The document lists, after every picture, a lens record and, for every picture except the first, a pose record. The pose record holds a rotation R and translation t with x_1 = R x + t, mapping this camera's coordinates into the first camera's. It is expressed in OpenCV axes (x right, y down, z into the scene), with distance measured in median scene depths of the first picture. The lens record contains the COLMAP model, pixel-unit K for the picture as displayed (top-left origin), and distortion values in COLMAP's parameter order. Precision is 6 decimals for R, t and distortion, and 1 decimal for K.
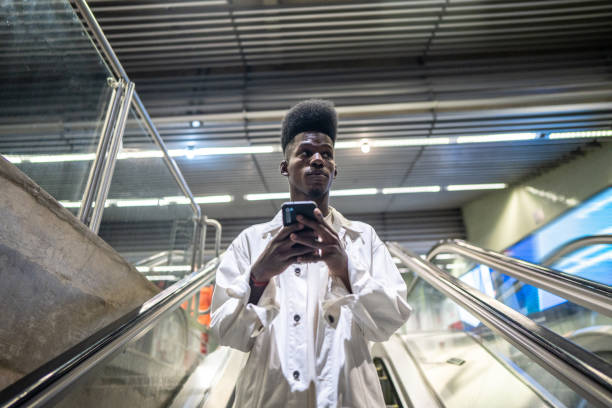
lens RADIAL K [[420.1, 0, 306.0], [0, 420.1, 204.0], [0, 0, 1]] dist [-0.000159, 0.000648]
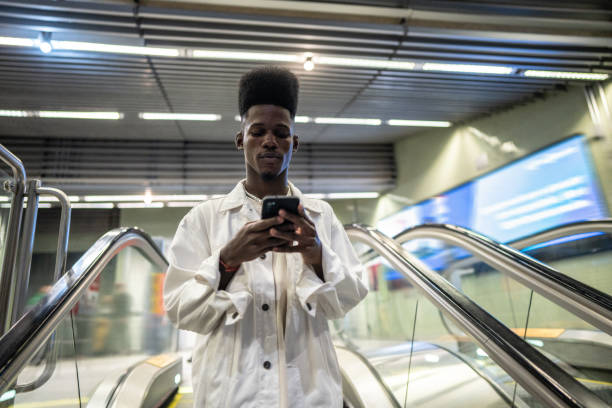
lens RADIAL K [[420.0, 0, 306.0], [0, 420.0, 217.3], [0, 0, 1]] dist [0.002662, 0.003970]
pose [[0.975751, 0.025180, 0.217429, -0.015369], [-0.073815, 0.973025, 0.218574, -0.030429], [-0.206060, -0.229324, 0.951288, 0.210675]]
